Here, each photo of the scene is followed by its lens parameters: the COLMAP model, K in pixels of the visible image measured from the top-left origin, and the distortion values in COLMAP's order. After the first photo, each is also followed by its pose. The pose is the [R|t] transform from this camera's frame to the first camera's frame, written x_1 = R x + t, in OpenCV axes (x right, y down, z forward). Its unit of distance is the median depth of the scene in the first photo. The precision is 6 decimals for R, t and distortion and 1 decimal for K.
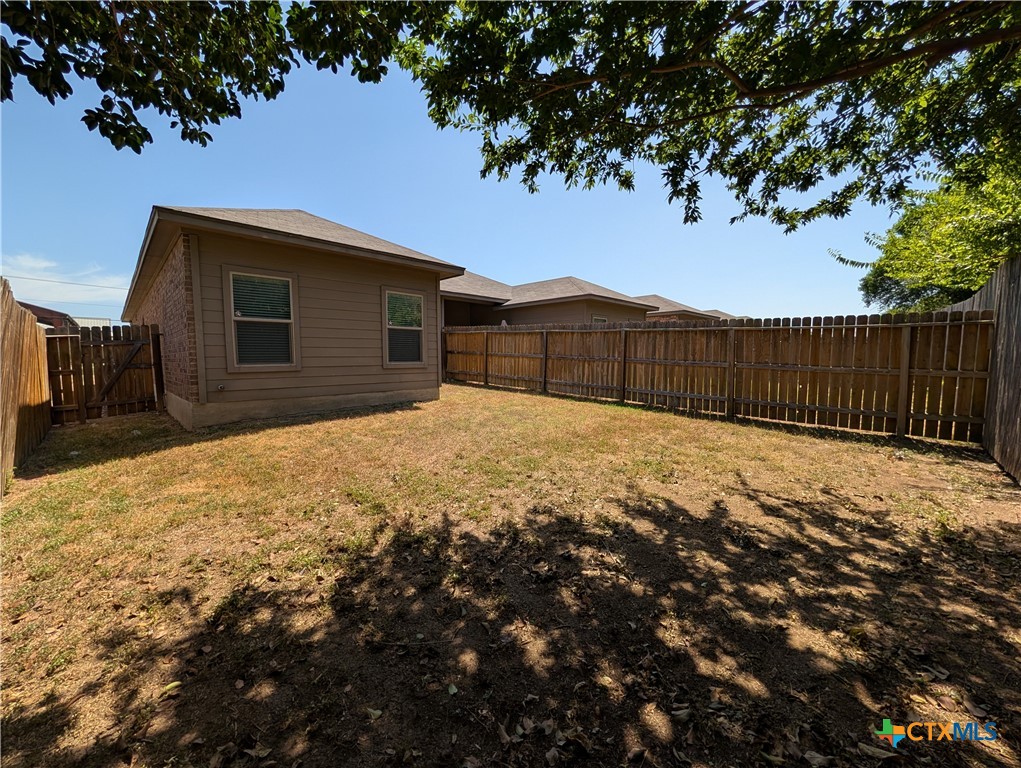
lens RADIAL K [[392.9, 0, 509.3], [0, 392.9, 387.0], [0, 0, 1]] dist [0.000394, 0.000355]
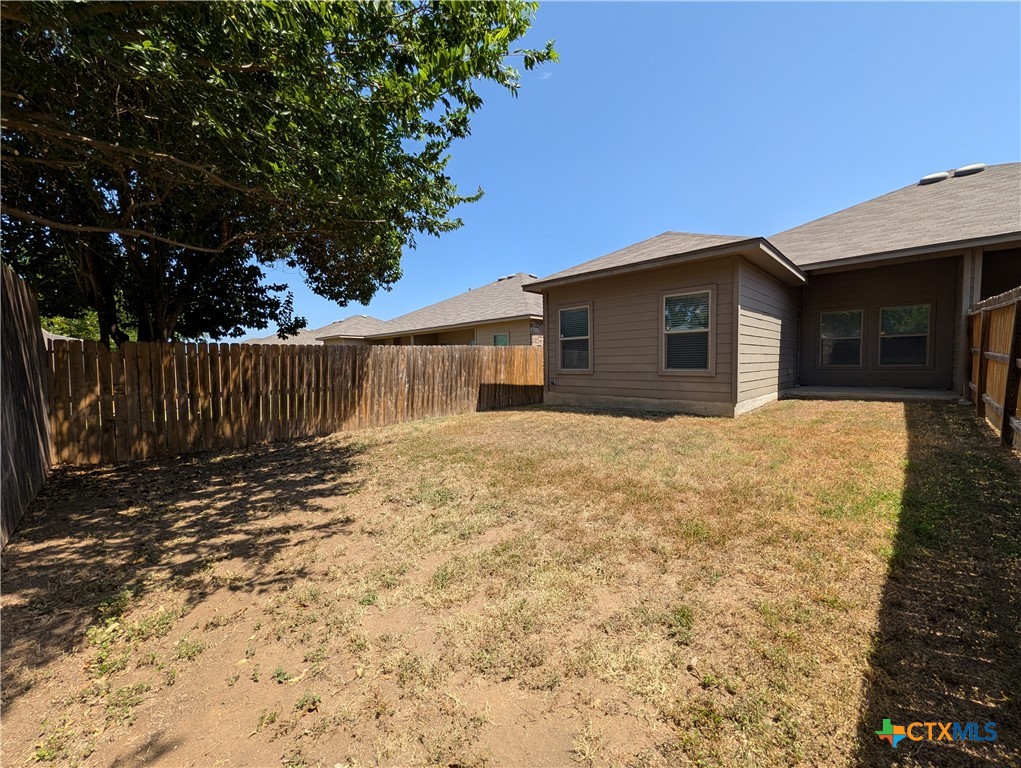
lens RADIAL K [[392.9, 0, 515.7], [0, 392.9, 384.2], [0, 0, 1]] dist [0.000394, 0.000355]
pose [[0.006637, 0.061427, -0.998089, 1.654756], [-0.065787, 0.995976, 0.060860, -0.152197], [0.997812, 0.065257, 0.010652, 1.556547]]
